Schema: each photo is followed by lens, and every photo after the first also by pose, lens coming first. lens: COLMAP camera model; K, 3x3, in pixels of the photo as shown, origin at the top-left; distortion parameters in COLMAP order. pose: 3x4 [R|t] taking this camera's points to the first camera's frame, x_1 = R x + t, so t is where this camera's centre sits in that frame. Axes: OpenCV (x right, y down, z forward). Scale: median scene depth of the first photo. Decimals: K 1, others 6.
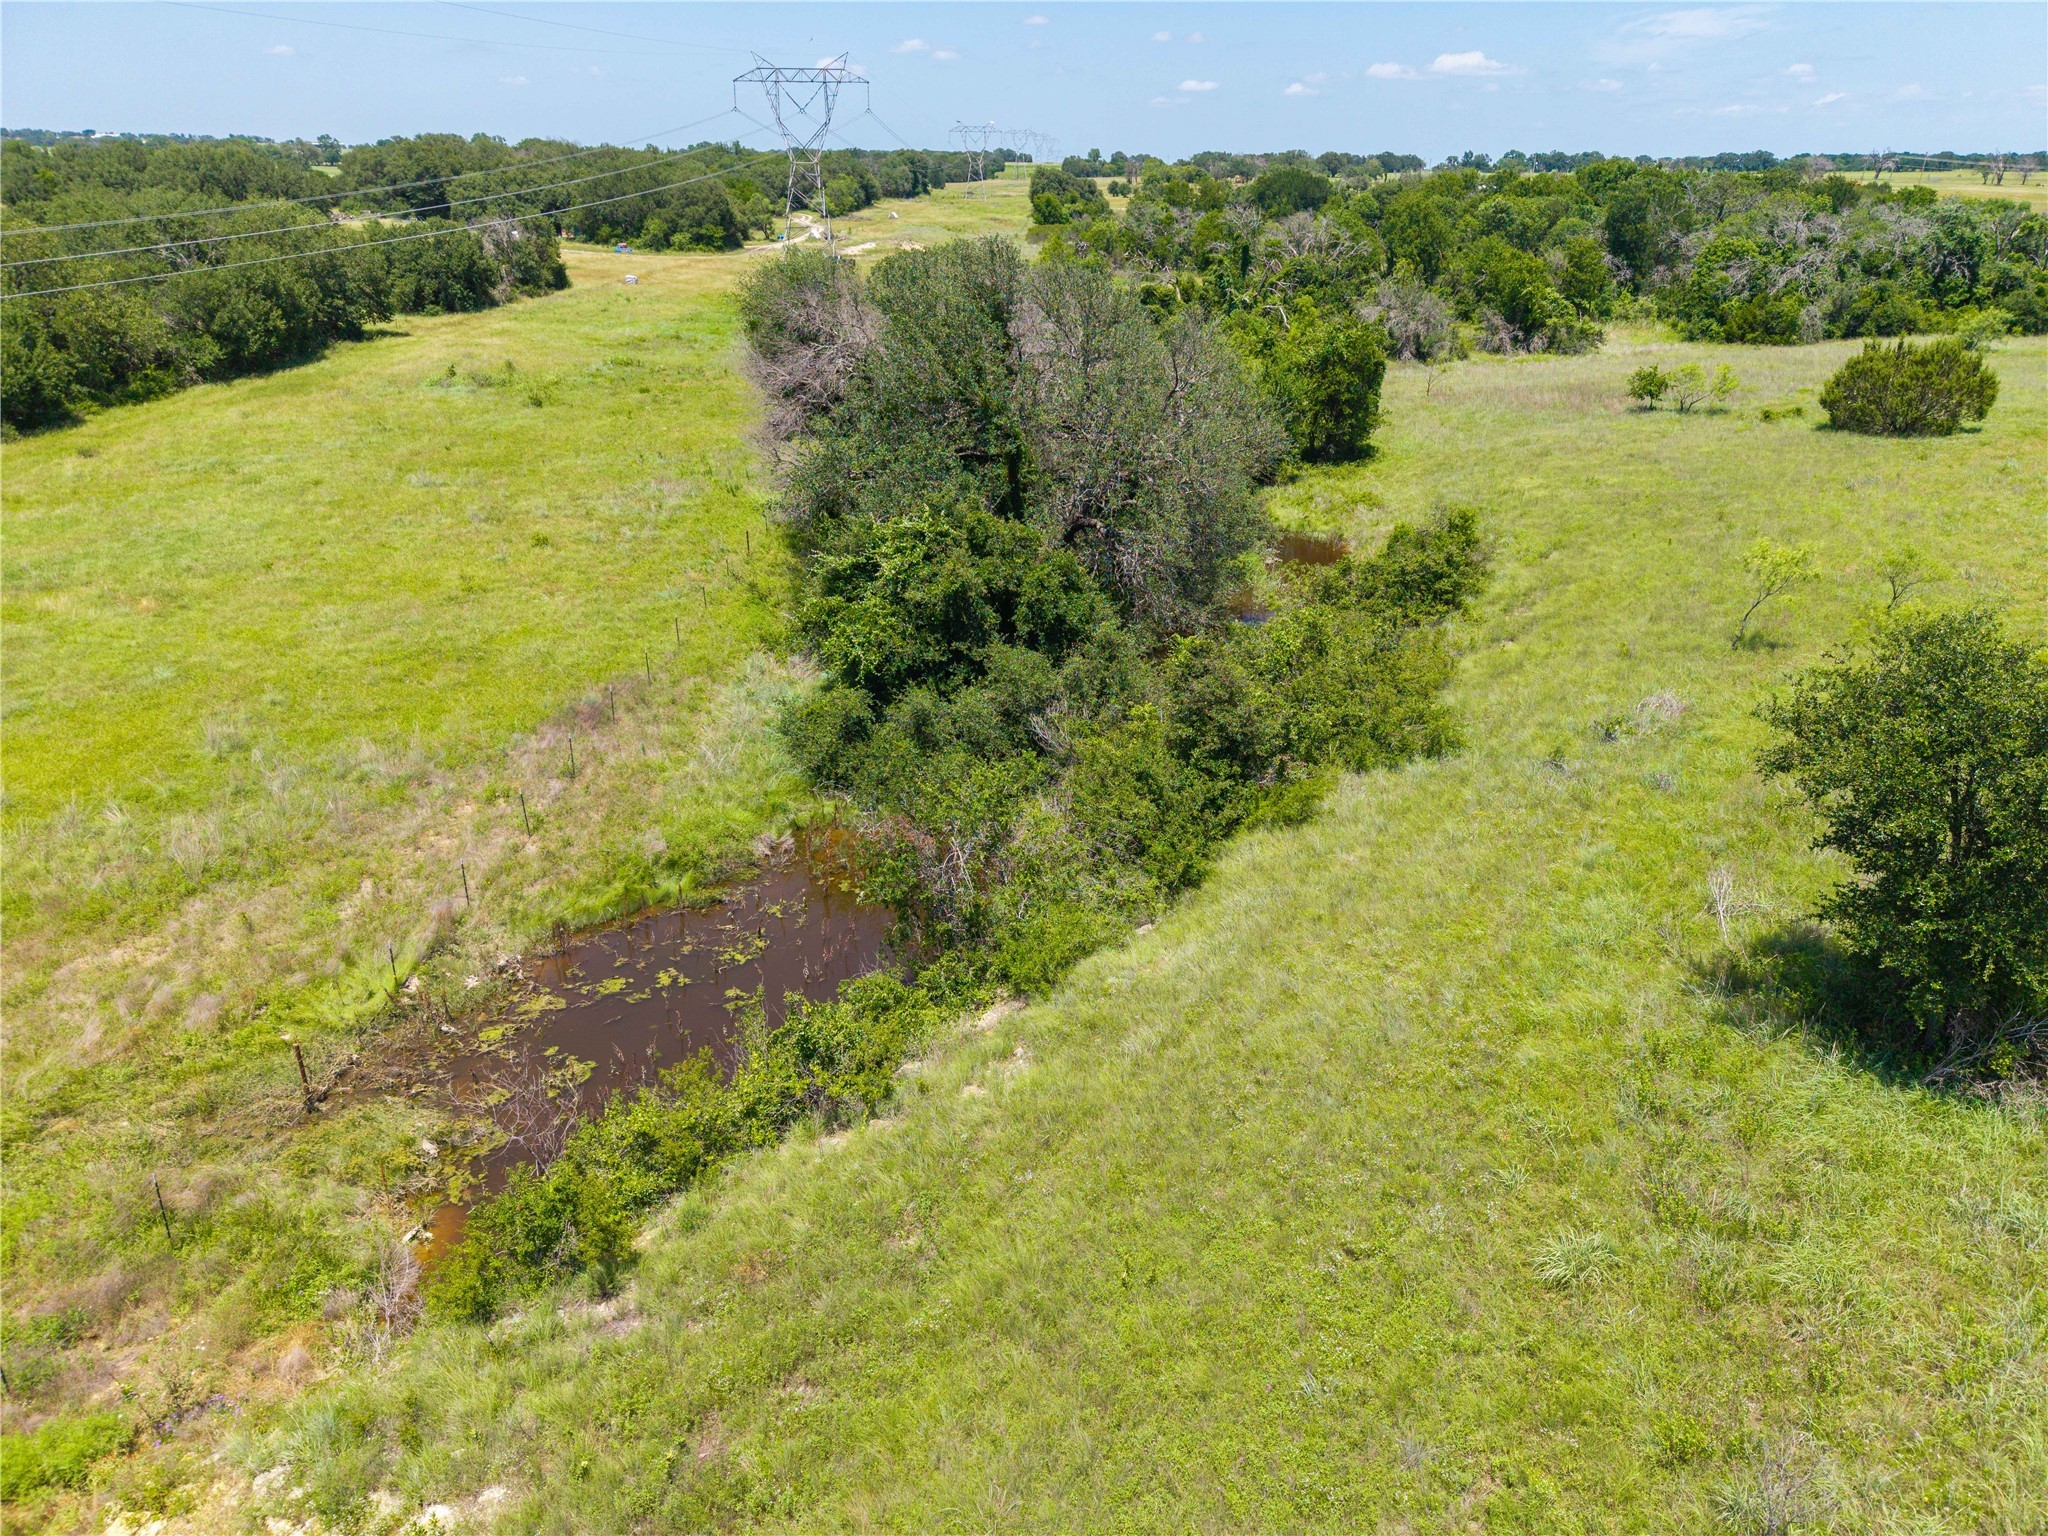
lens RADIAL K [[1355.4, 0, 1022.4], [0, 1355.4, 763.4], [0, 0, 1]] dist [0.023588, -0.023633]
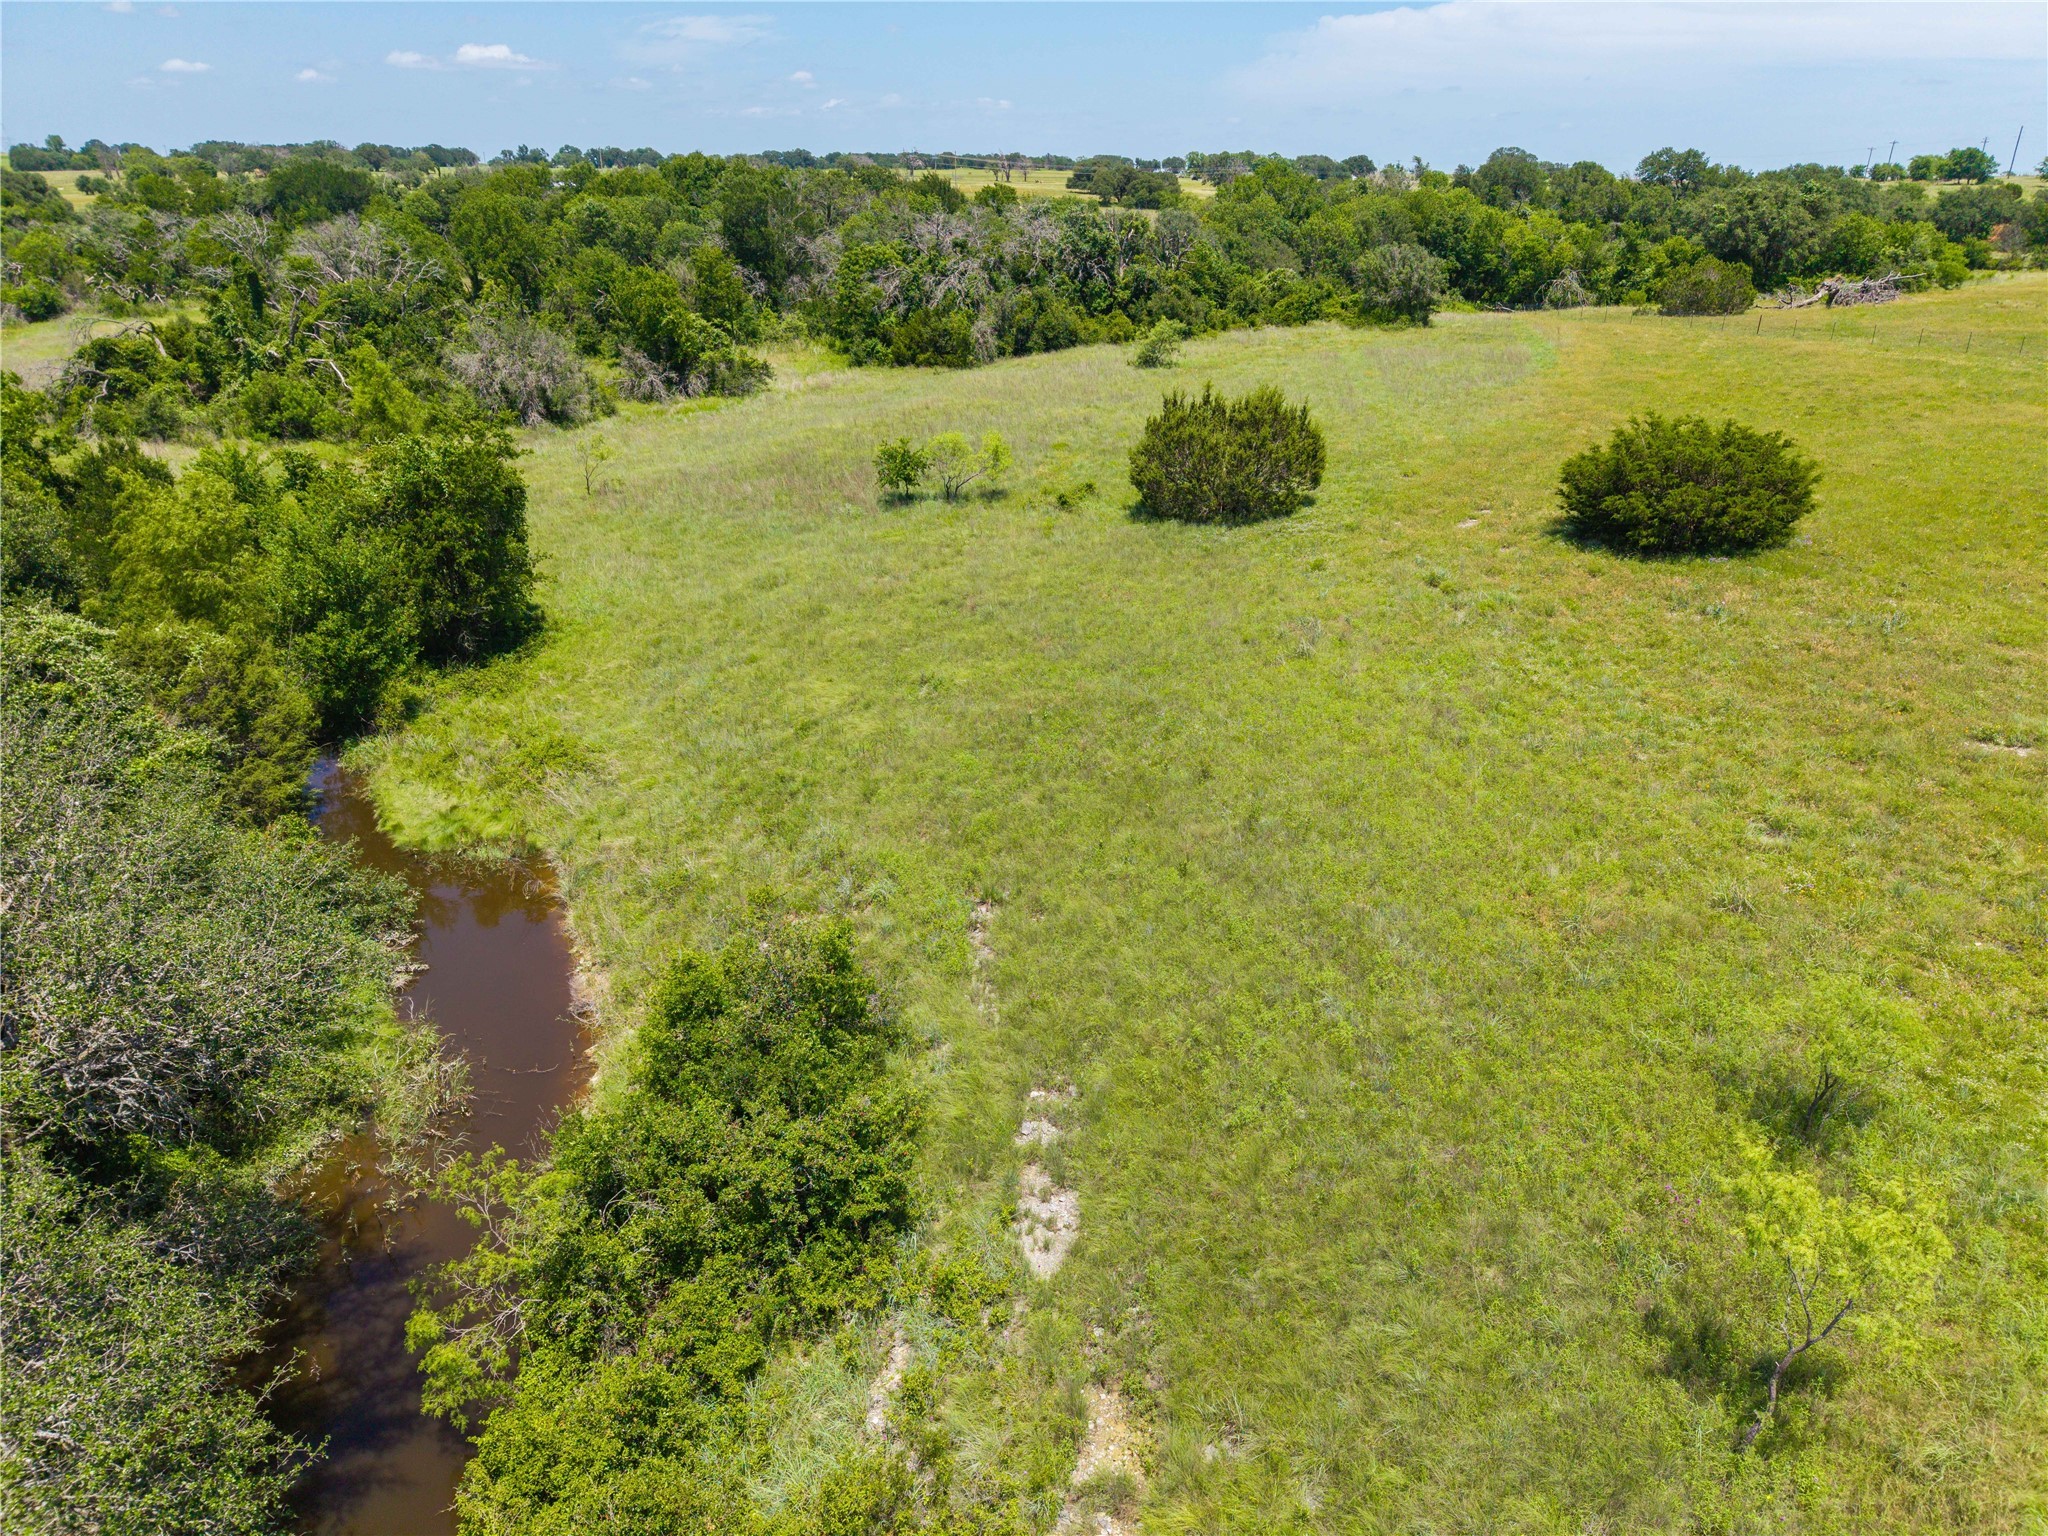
lens RADIAL K [[1355.4, 0, 1017.3], [0, 1355.4, 757.1], [0, 0, 1]] dist [0.023588, -0.023633]
pose [[0.818381, -0.225659, 0.528518, 0.056015], [0.226148, 0.971935, 0.064806, -0.092409], [-0.528309, 0.066487, 0.846445, 0.213362]]
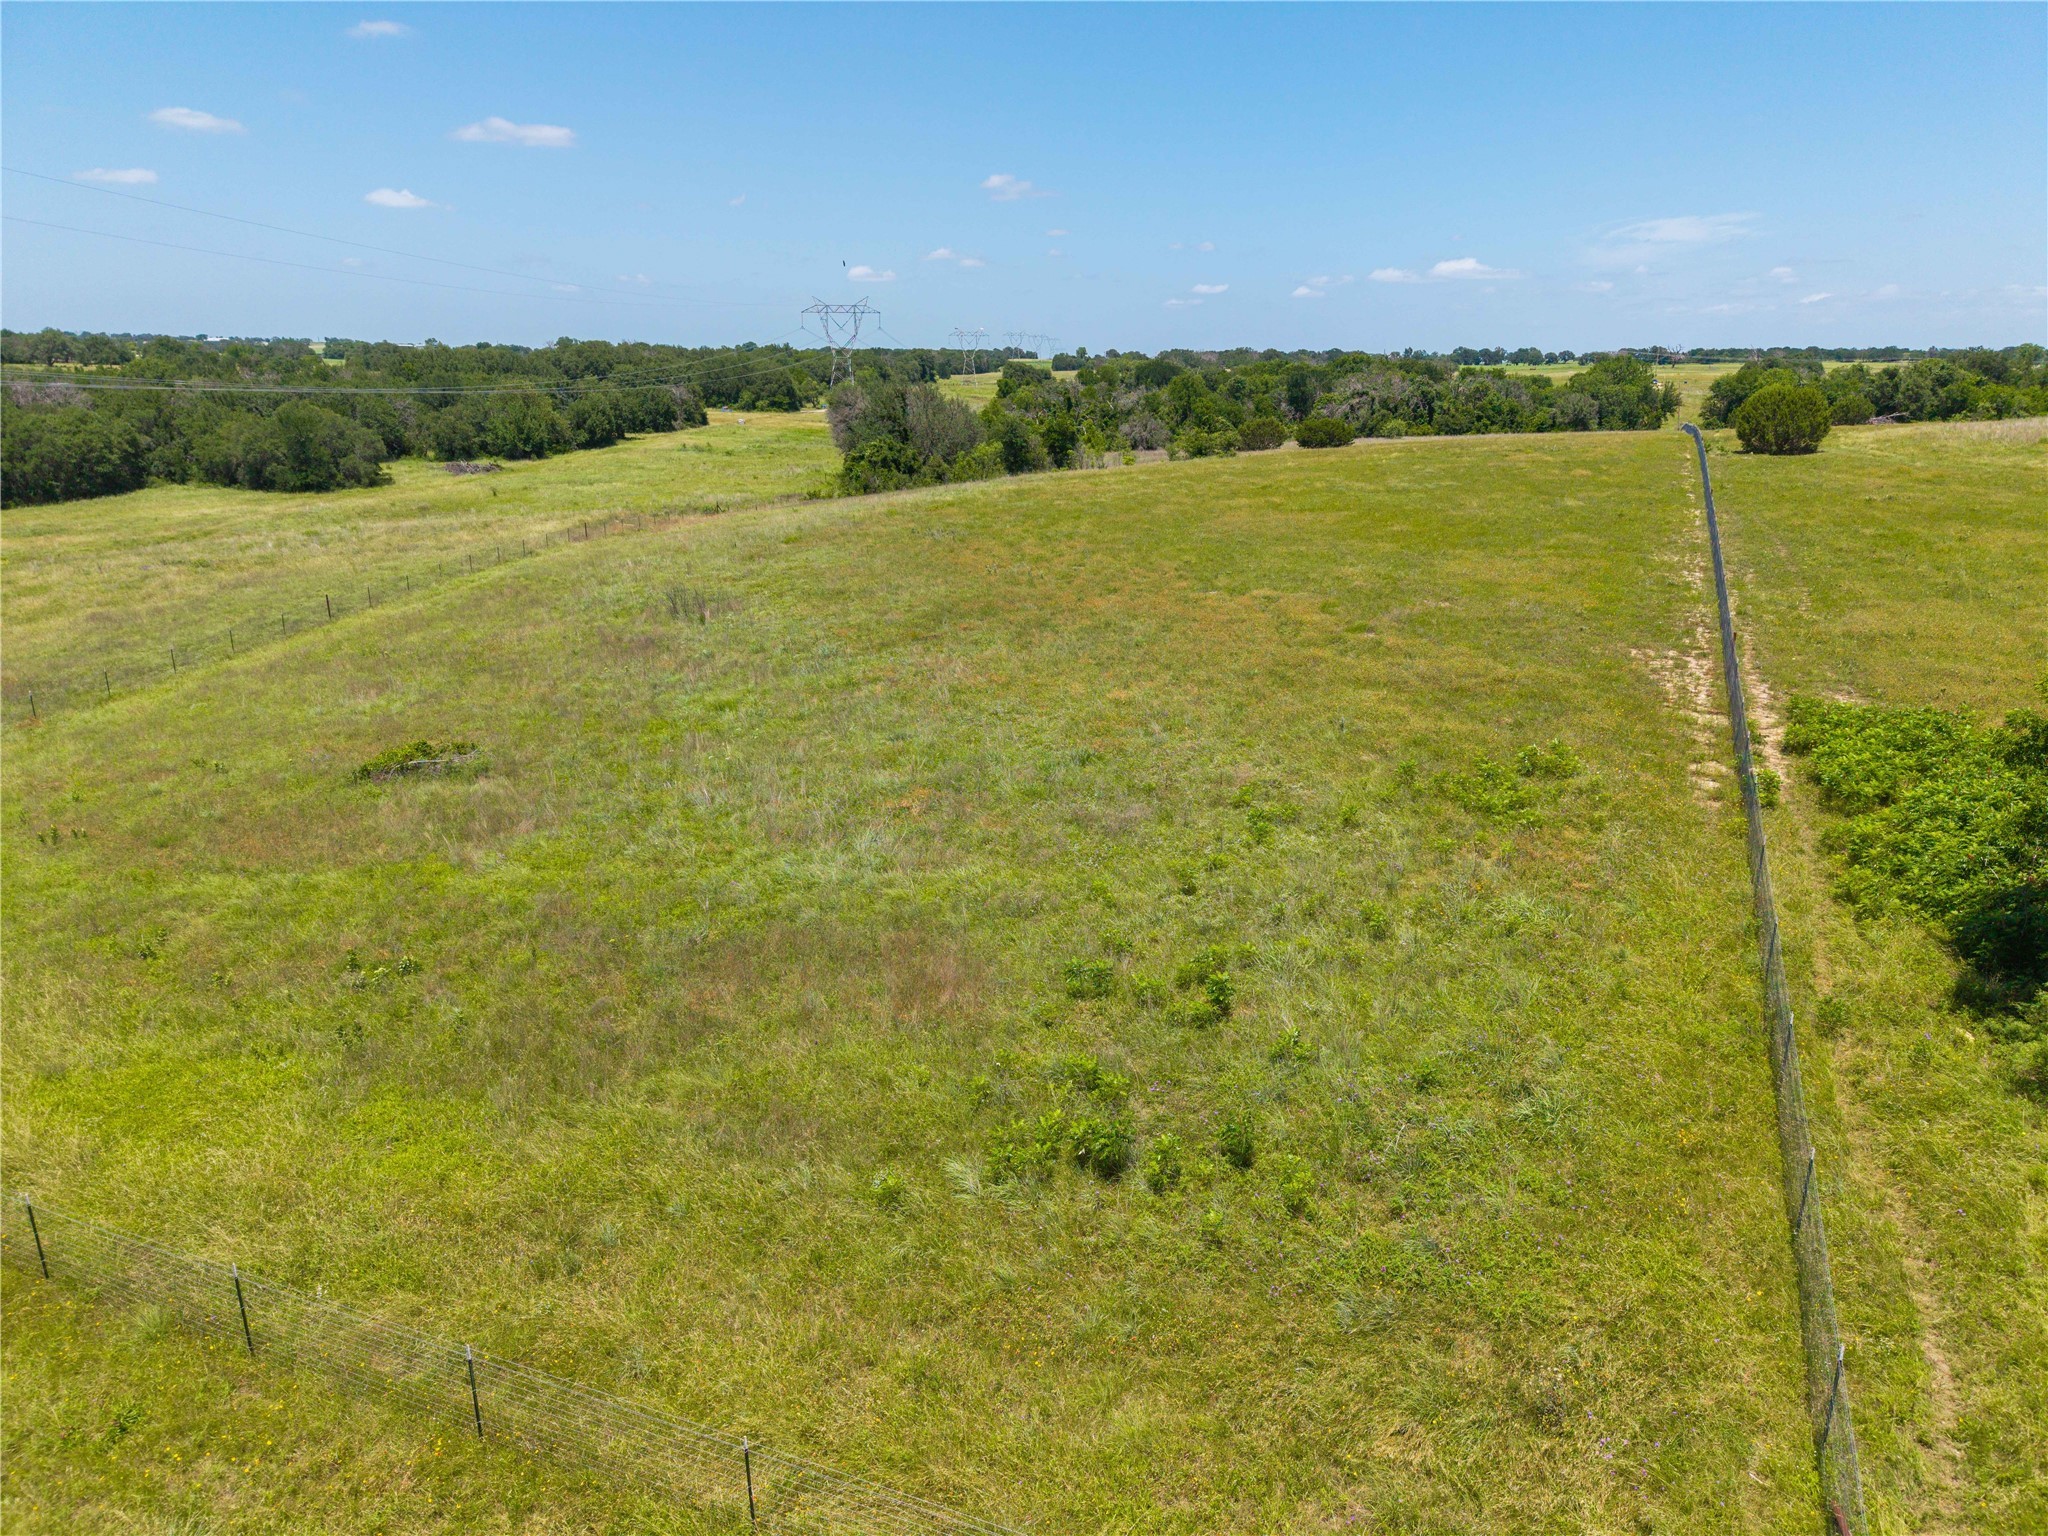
lens RADIAL K [[1355.4, 0, 1026.3], [0, 1355.4, 768.6], [0, 0, 1]] dist [0.023588, -0.023633]
pose [[0.999923, -0.000558, -0.012365, 0.096192], [-0.000968, 0.992402, -0.123031, 0.292998], [0.012340, 0.123033, 0.992326, -0.653535]]
